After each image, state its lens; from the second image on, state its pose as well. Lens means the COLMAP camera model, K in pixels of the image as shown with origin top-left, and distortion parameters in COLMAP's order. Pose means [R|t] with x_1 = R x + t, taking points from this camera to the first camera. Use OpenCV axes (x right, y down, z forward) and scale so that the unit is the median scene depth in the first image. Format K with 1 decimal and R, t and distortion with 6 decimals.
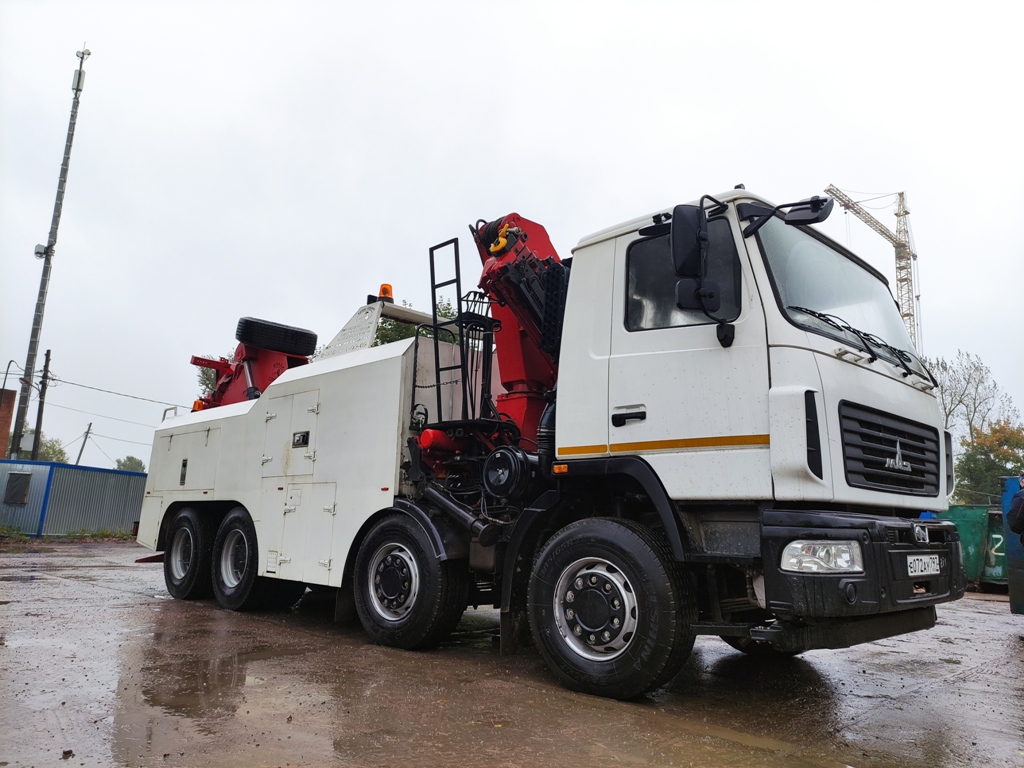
lens RADIAL K [[752.4, 0, 512.0], [0, 752.4, 384.0], [0, 0, 1]] dist [0.005685, -0.000779]
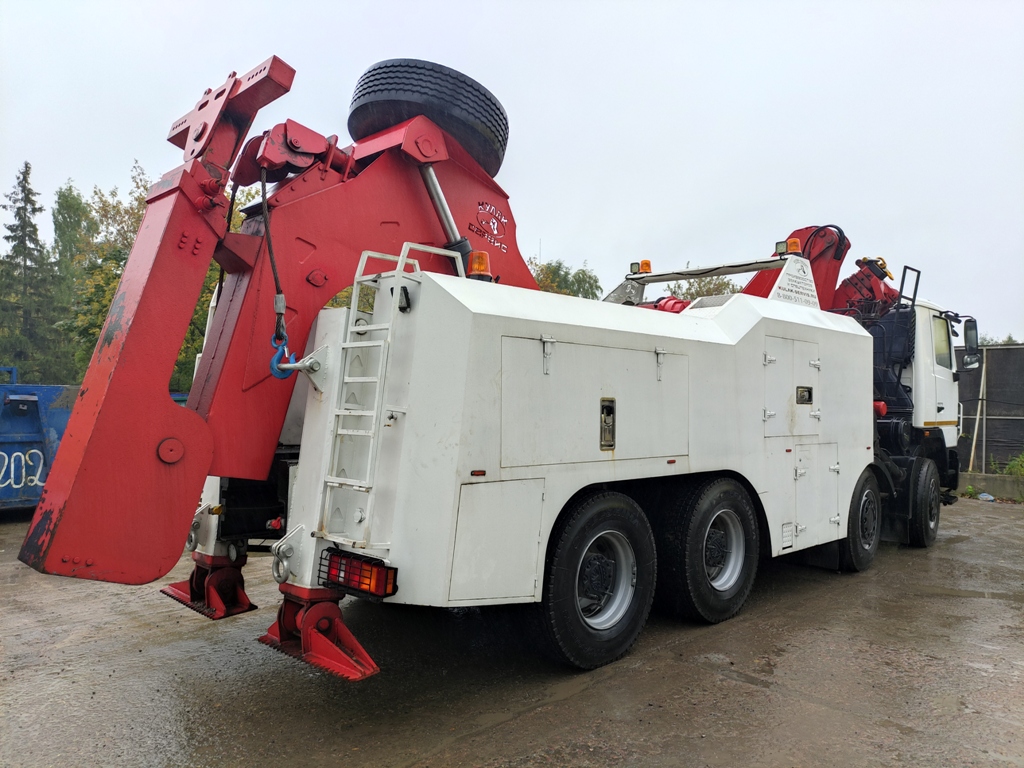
lens RADIAL K [[752.4, 0, 512.0], [0, 752.4, 384.0], [0, 0, 1]] dist [0.005685, -0.000779]
pose [[-0.000850, 0.006295, 0.999980, -1.895635], [-0.189673, 0.981827, -0.006342, 0.213593], [-0.981847, -0.189675, 0.000359, 2.163624]]
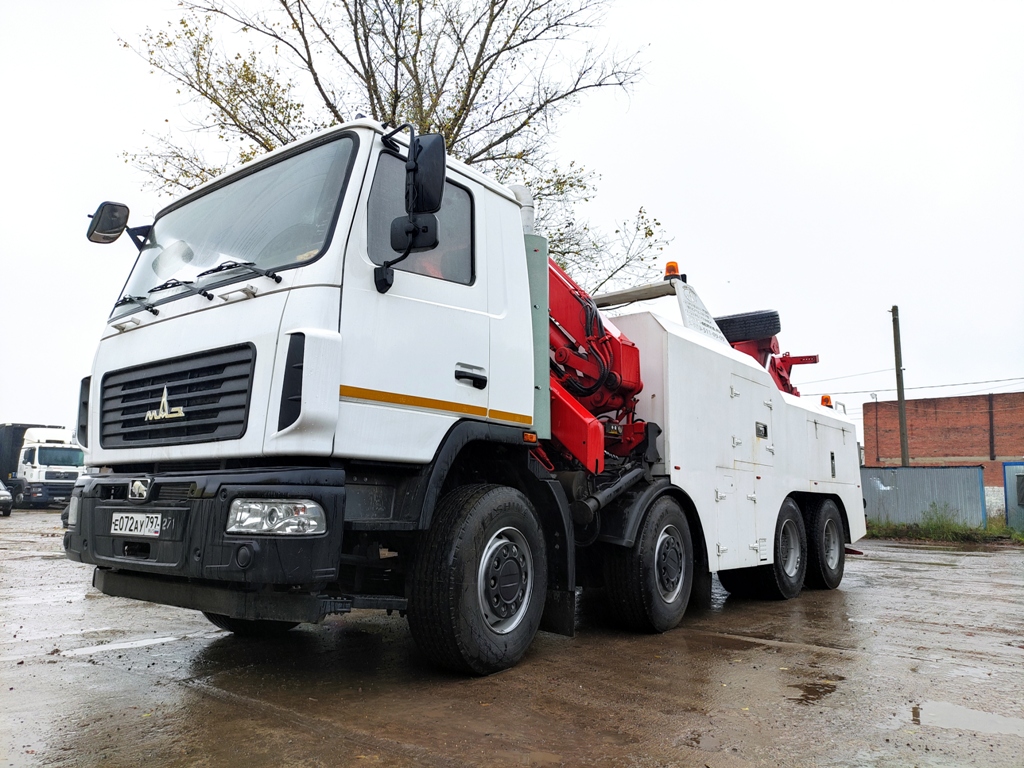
lens RADIAL K [[752.4, 0, 512.0], [0, 752.4, 384.0], [0, 0, 1]] dist [0.005685, -0.000779]
pose [[0.135082, -0.181969, -0.973982, 1.014794], [0.169414, 0.972758, -0.158244, 0.199166], [0.976244, -0.143631, 0.162230, 0.885696]]
